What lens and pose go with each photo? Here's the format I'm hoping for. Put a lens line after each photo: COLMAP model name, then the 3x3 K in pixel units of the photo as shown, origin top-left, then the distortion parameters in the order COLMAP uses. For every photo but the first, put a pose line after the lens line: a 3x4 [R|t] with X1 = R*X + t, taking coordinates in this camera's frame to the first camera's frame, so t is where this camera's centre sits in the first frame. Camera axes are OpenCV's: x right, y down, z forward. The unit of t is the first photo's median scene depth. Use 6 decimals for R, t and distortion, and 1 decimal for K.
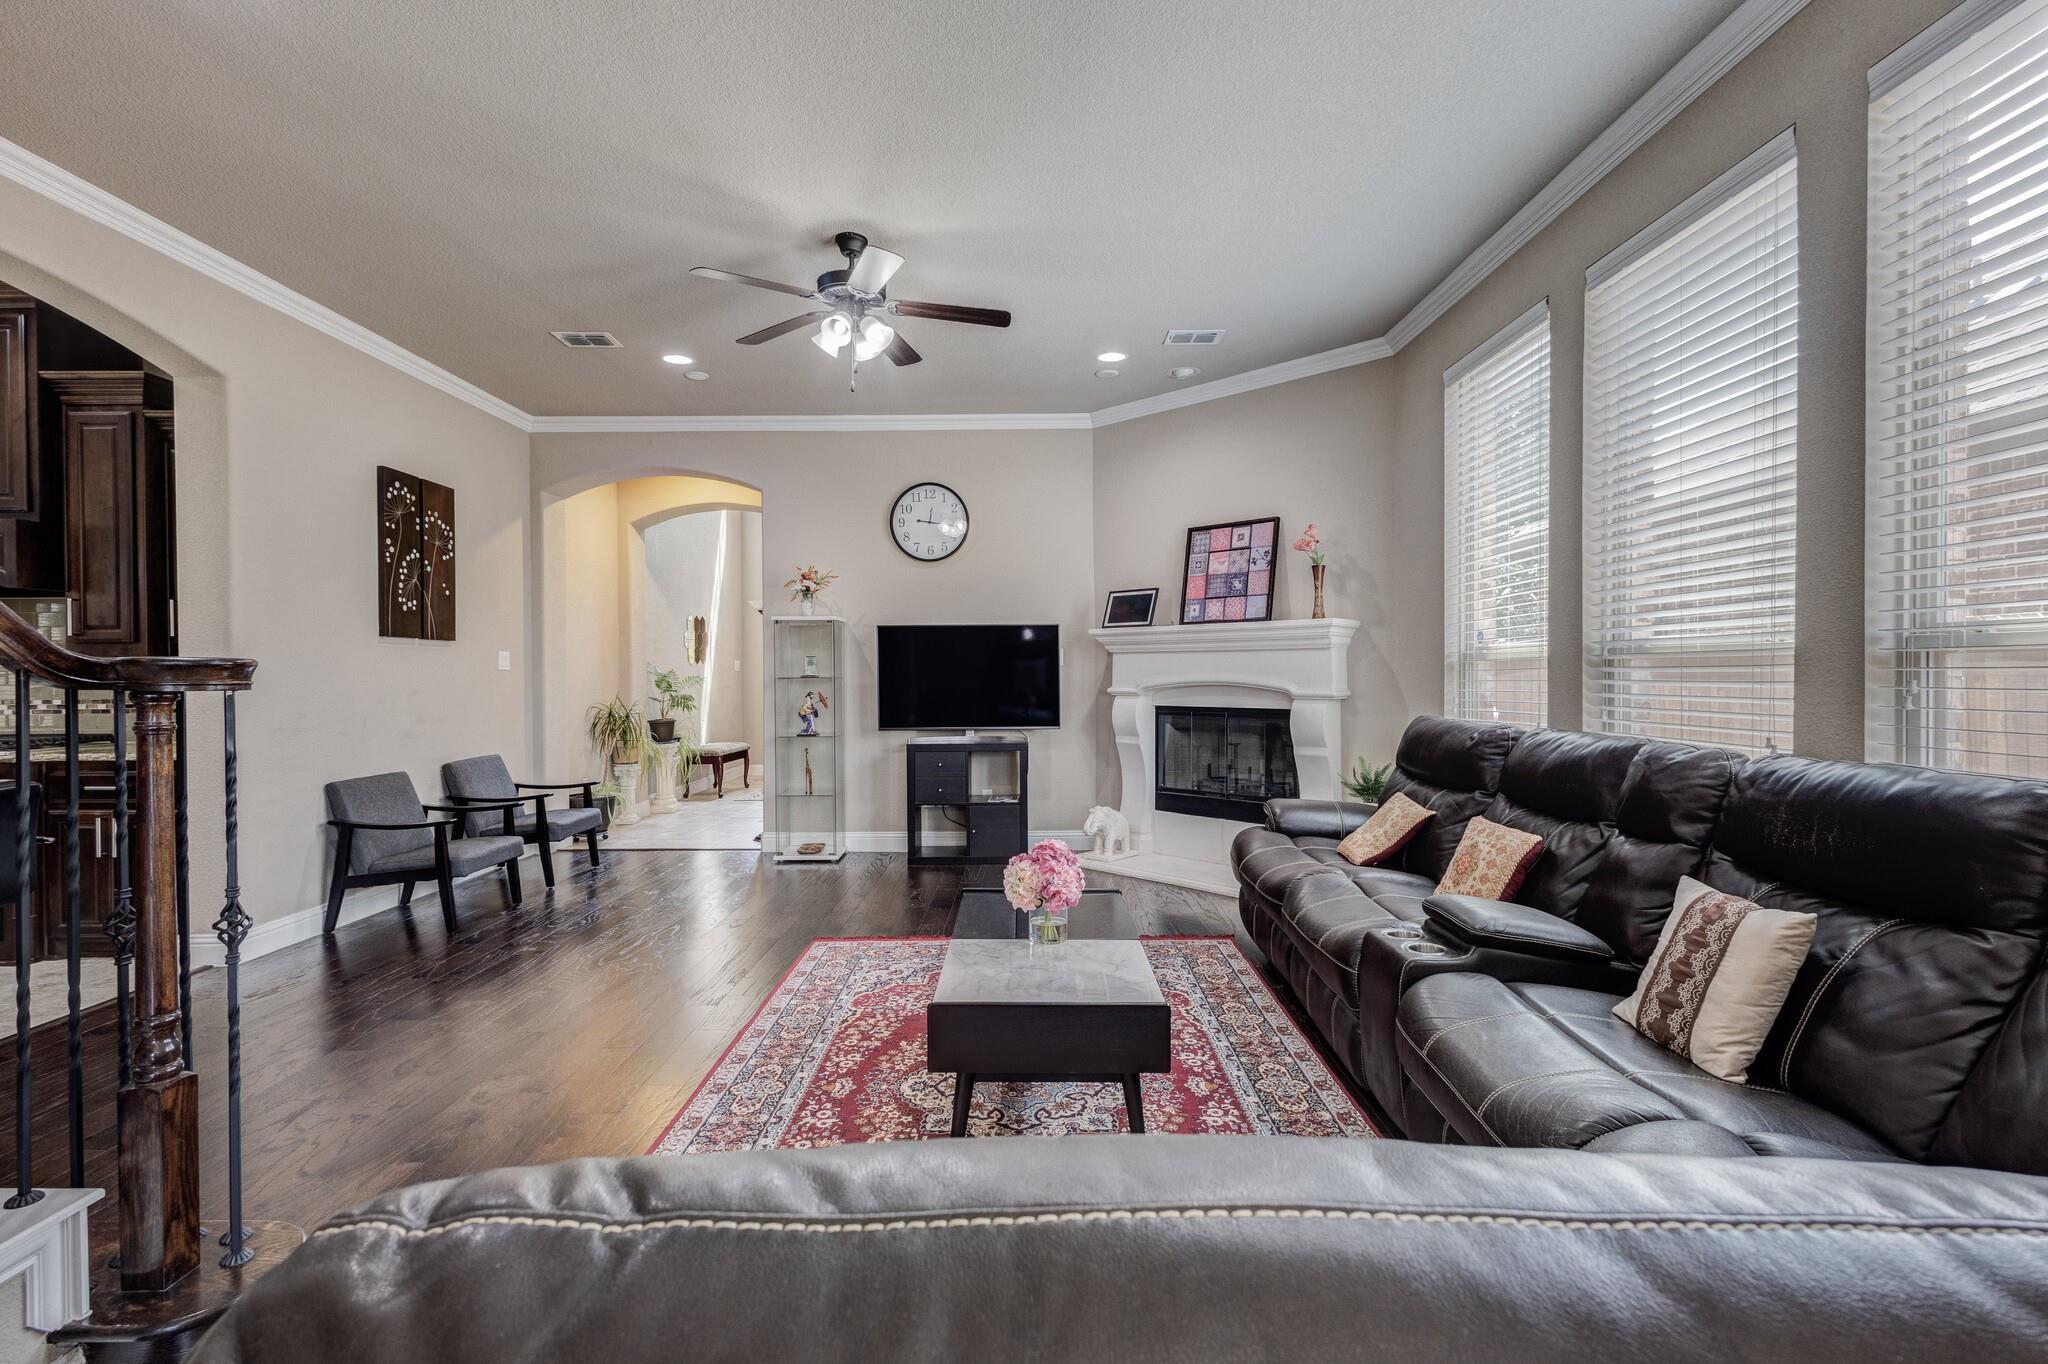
lens RADIAL K [[933.8, 0, 1024.0], [0, 933.8, 682.0], [0, 0, 1]] dist [0.005537, -0.000022]
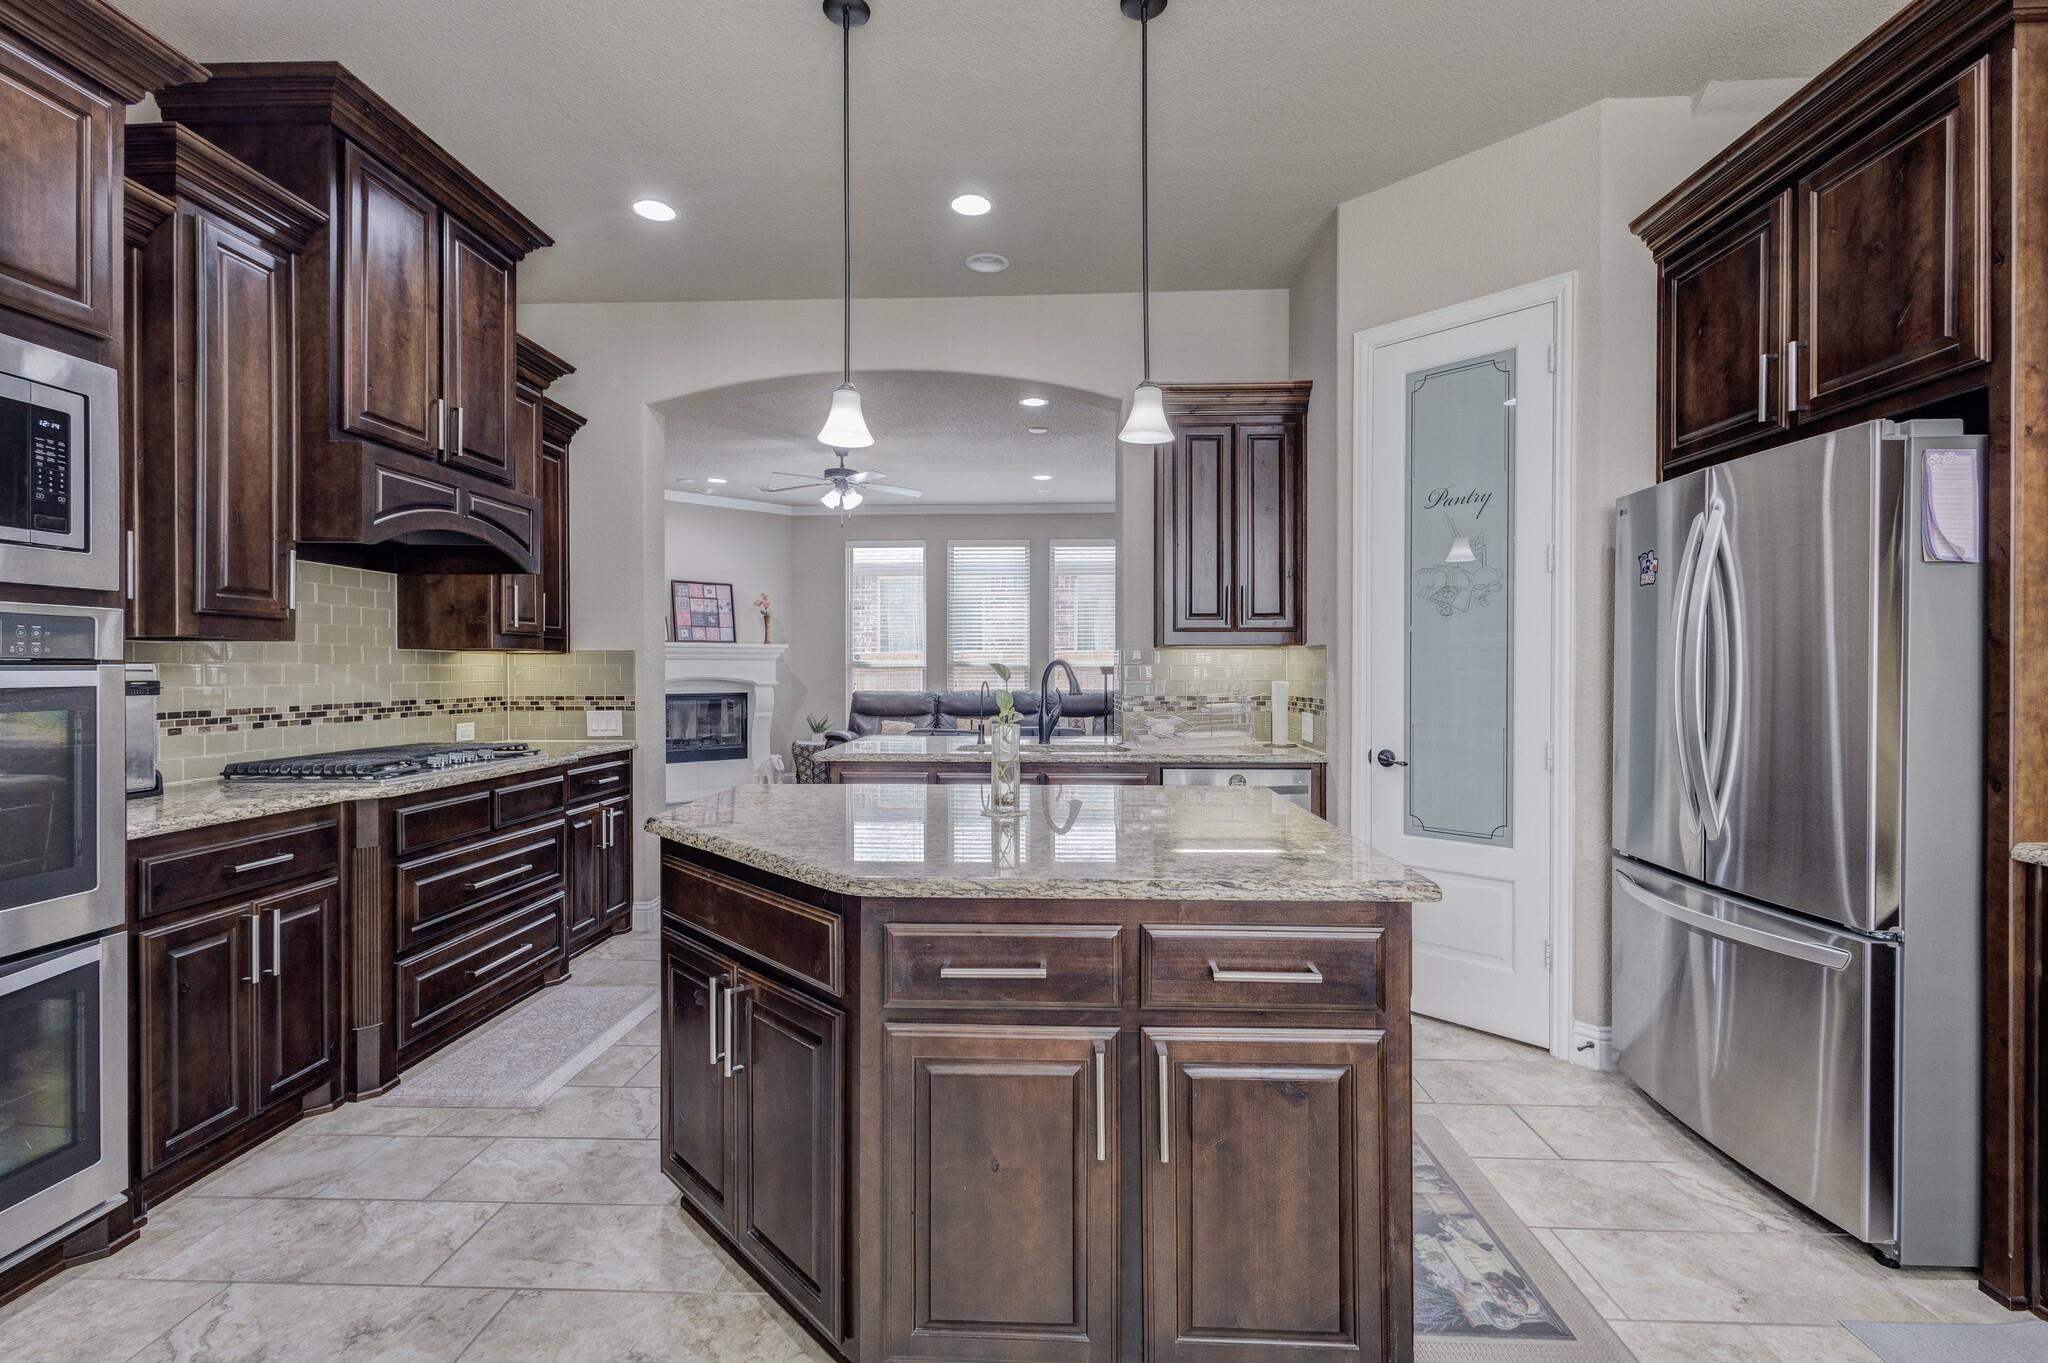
lens RADIAL K [[933.8, 0, 1024.0], [0, 933.8, 681.5], [0, 0, 1]] dist [0.005537, -0.000022]
pose [[0.048446, -0.007737, 0.998796, -1.466507], [0.013303, 0.999886, 0.007100, 0.002636], [-0.998737, 0.012943, 0.048543, 0.365961]]
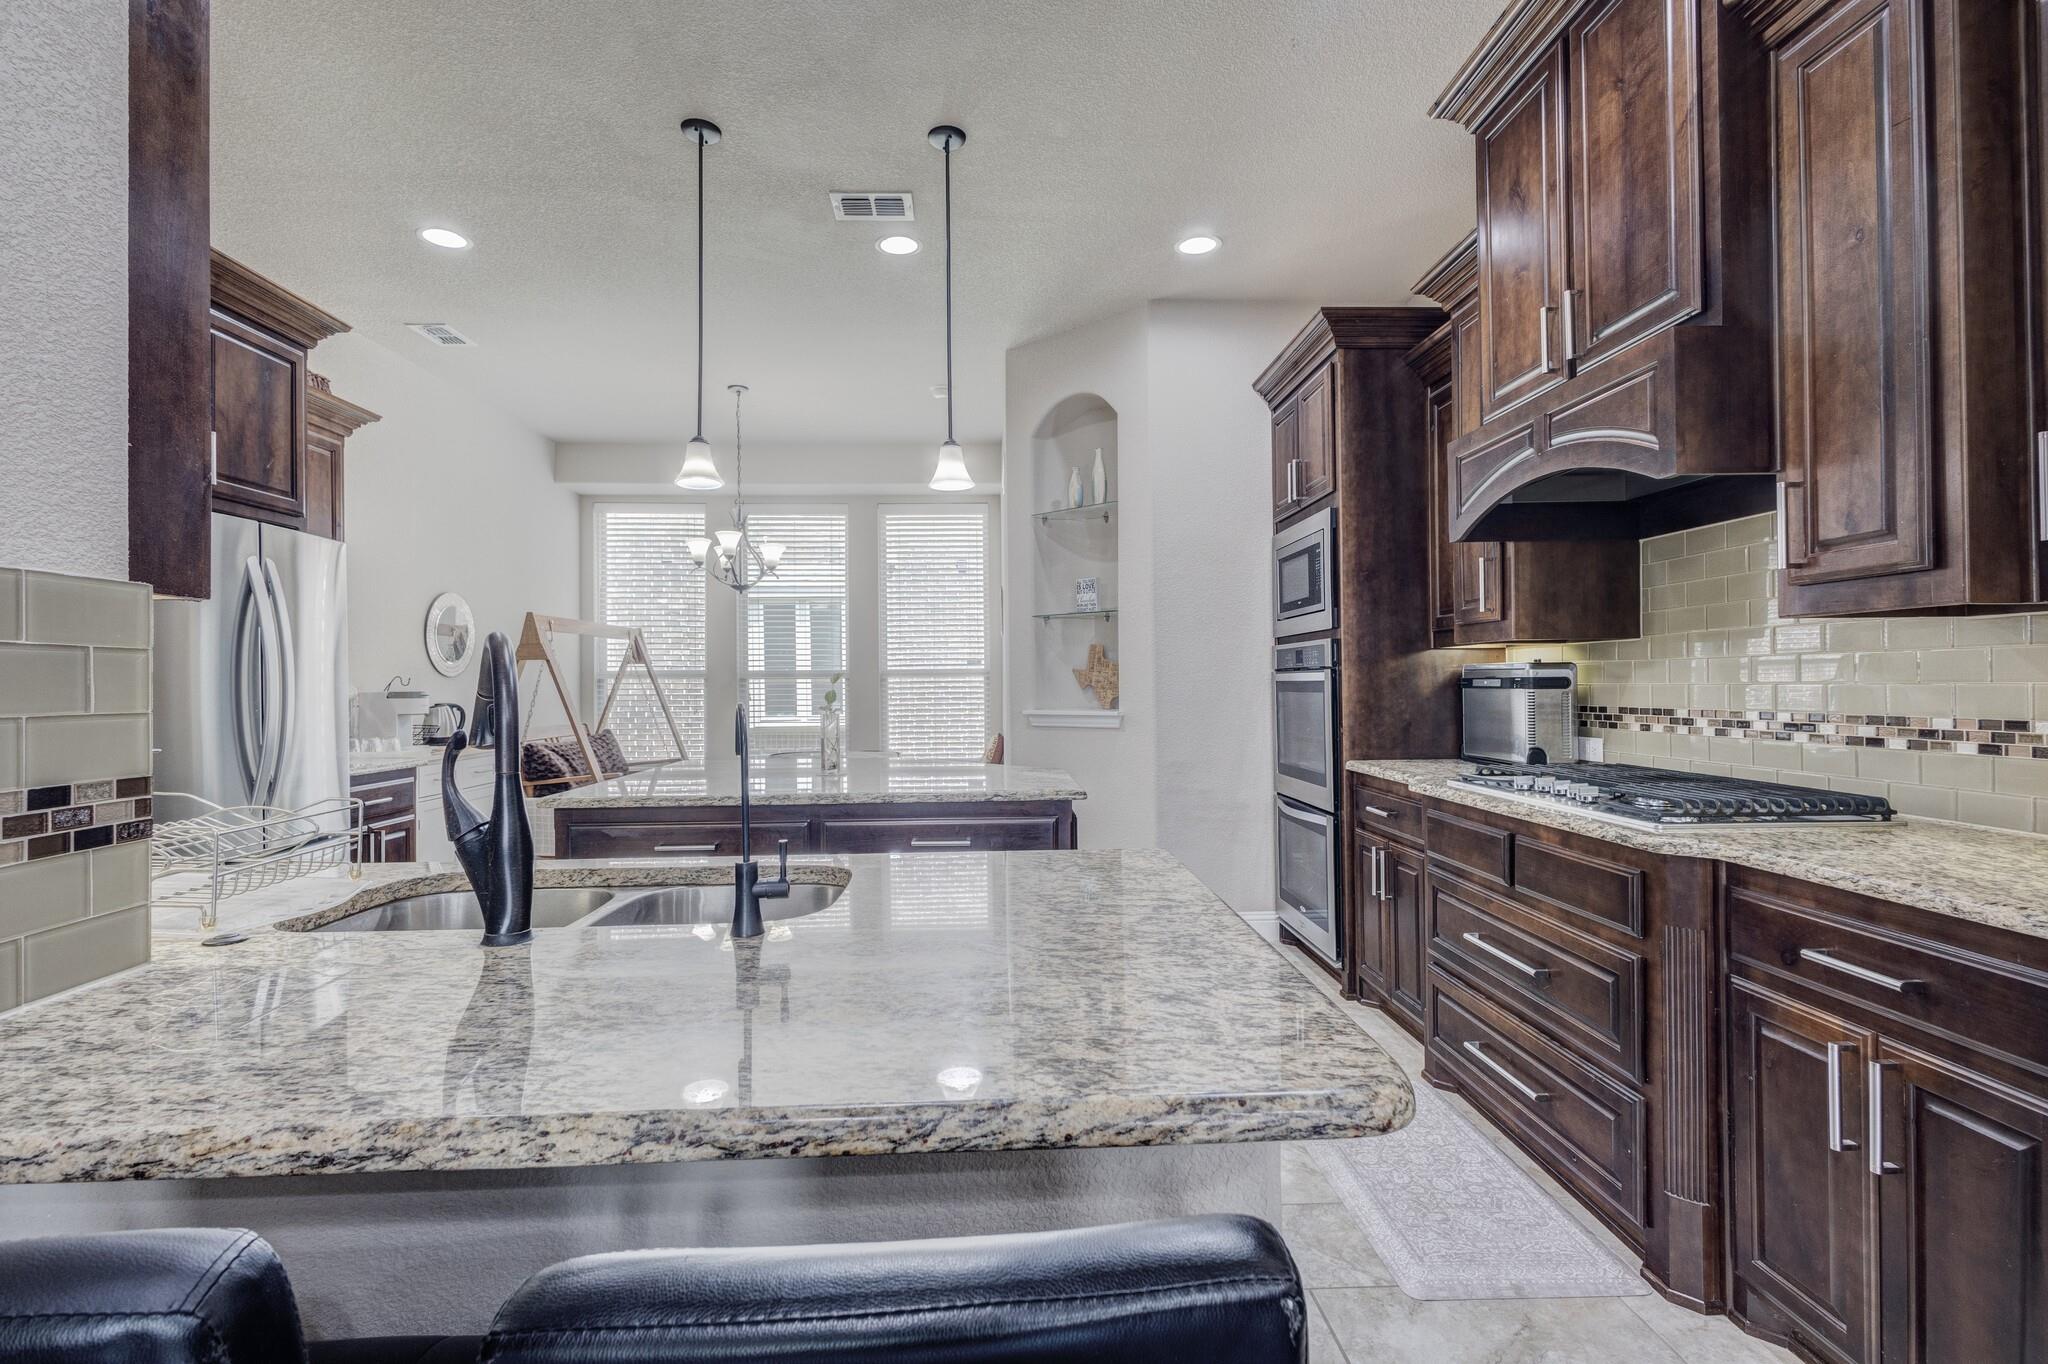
lens RADIAL K [[926.1, 0, 1021.4], [0, 926.1, 674.1], [0, 0, 1]] dist [-0.001628, -0.000419]
pose [[0.025616, -0.004065, -0.999664, -0.468677], [-0.002552, 0.999988, -0.004131, 0.001160], [0.999669, 0.002657, 0.025606, 0.499094]]
